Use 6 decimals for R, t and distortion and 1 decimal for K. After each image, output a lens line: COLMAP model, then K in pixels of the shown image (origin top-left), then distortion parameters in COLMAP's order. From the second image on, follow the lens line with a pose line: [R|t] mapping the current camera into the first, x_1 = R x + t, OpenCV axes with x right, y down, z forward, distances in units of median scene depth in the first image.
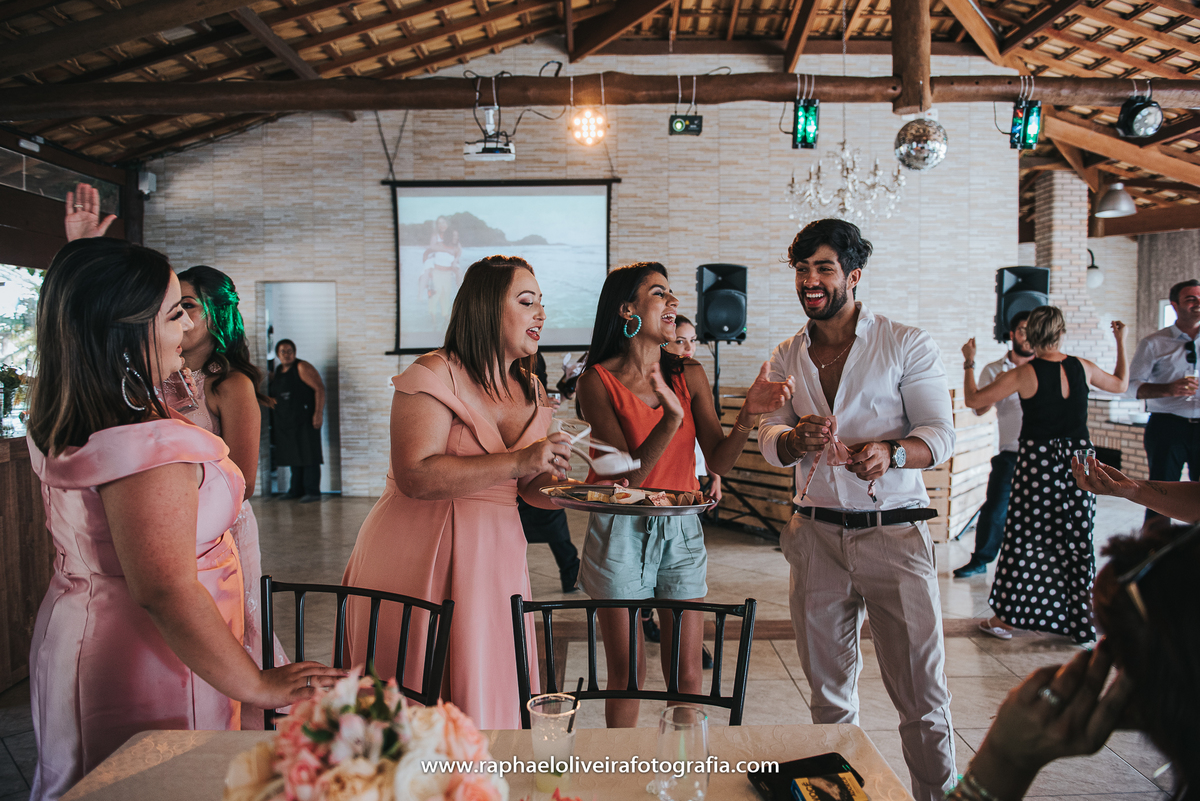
lens RADIAL K [[845.5, 0, 600.0], [0, 845.5, 400.5], [0, 0, 1]] dist [-0.046646, -0.005080]
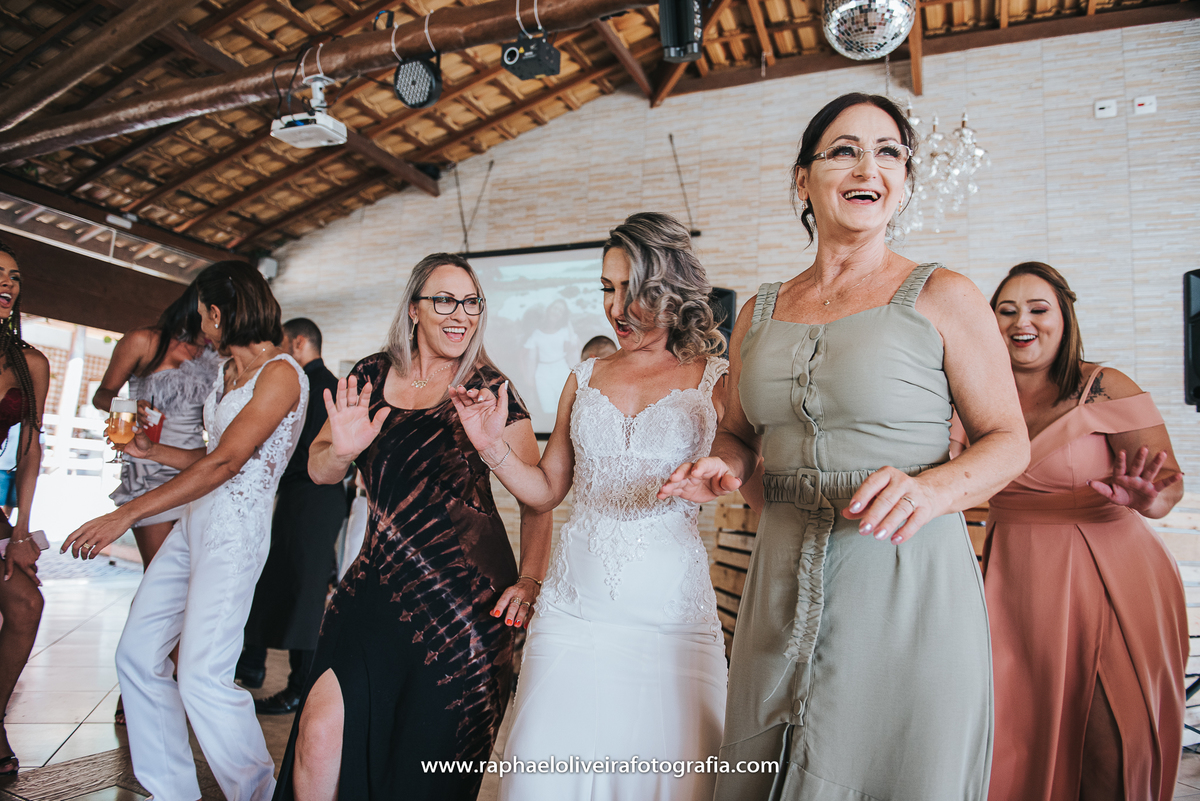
lens RADIAL K [[812.2, 0, 600.0], [0, 812.2, 400.5], [0, 0, 1]] dist [-0.052856, -0.000987]
pose [[0.903158, 0.007224, -0.429247, 0.273692], [-0.088135, 0.981681, -0.168920, 0.037330], [0.420163, 0.190393, 0.887250, 0.297890]]
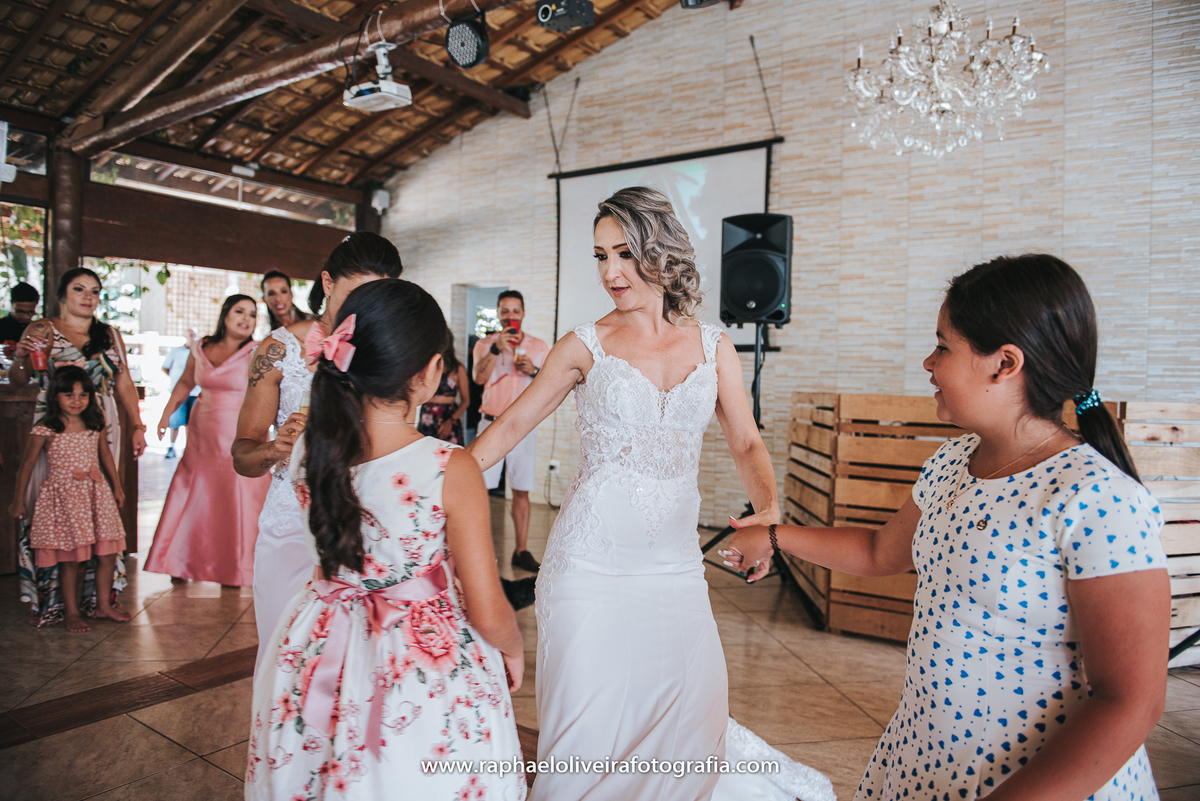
lens RADIAL K [[813.6, 0, 600.0], [0, 813.6, 400.5], [0, 0, 1]] dist [-0.048776, -0.004197]
pose [[0.815953, 0.038225, -0.576854, 0.334464], [-0.061150, 0.997921, -0.020368, 0.012593], [0.574876, 0.051894, 0.816593, 0.286815]]
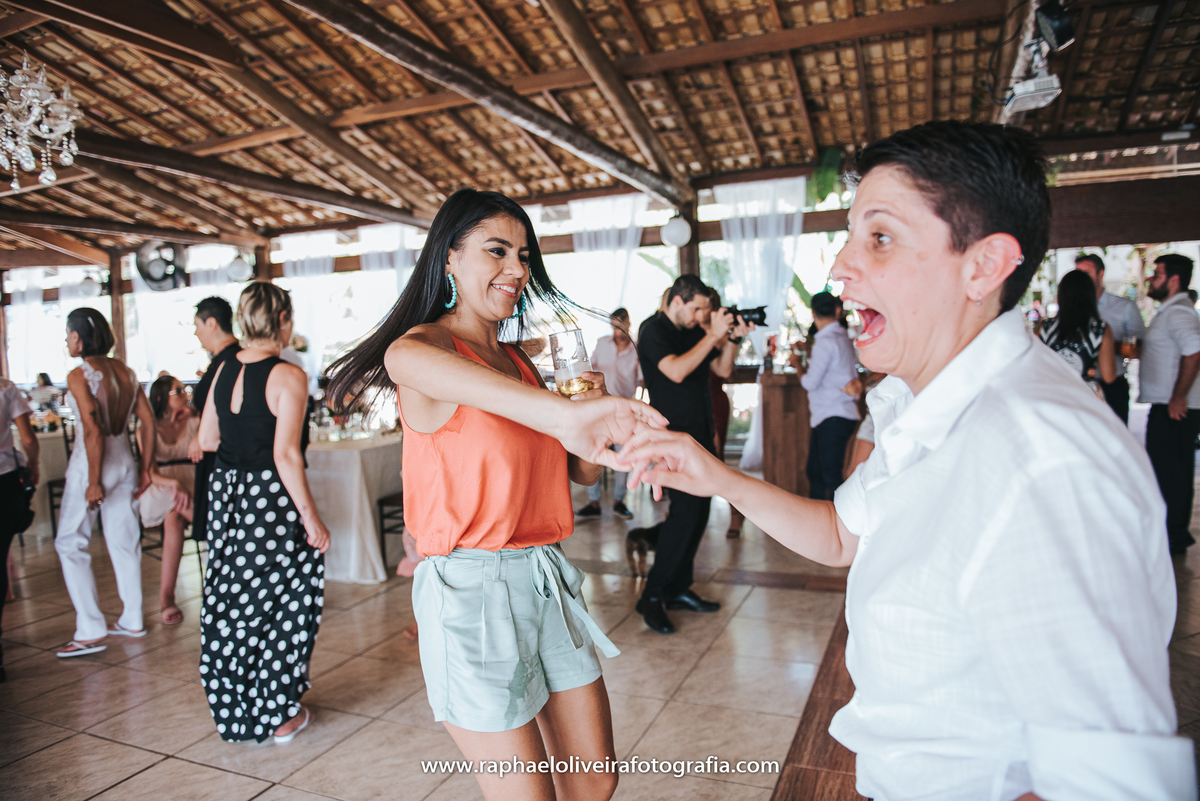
lens RADIAL K [[812.2, 0, 600.0], [0, 812.2, 400.5], [0, 0, 1]] dist [-0.052856, -0.000987]
pose [[-0.394690, 0.080127, -0.915314, 0.520914], [-0.015883, 0.995446, 0.093991, -0.026110], [0.918677, 0.051635, -0.391620, 0.565087]]
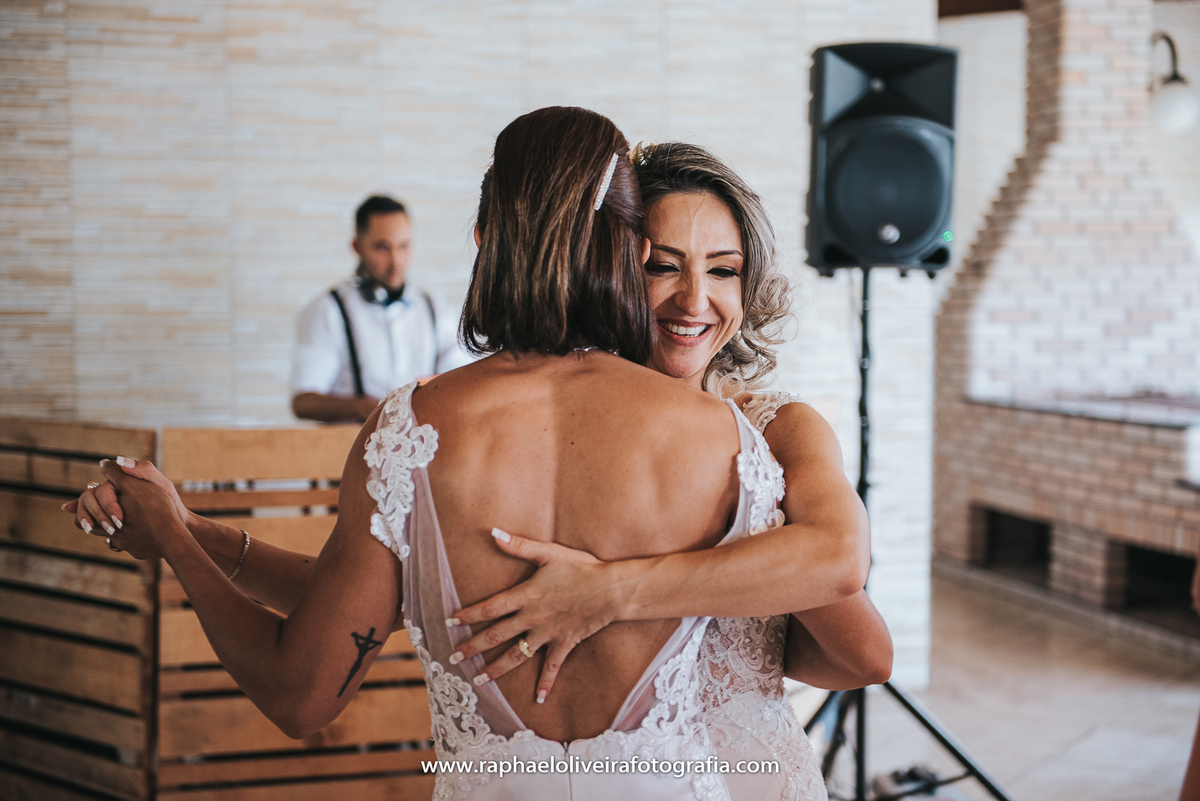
lens RADIAL K [[1919.2, 0, 600.0], [0, 1919.2, 400.5], [0, 0, 1]] dist [0.134399, 0.105488]
pose [[0.976377, -0.009126, 0.215882, 0.180337], [0.008721, 0.999958, 0.002826, -0.017844], [-0.215899, -0.000876, 0.976415, 0.217194]]
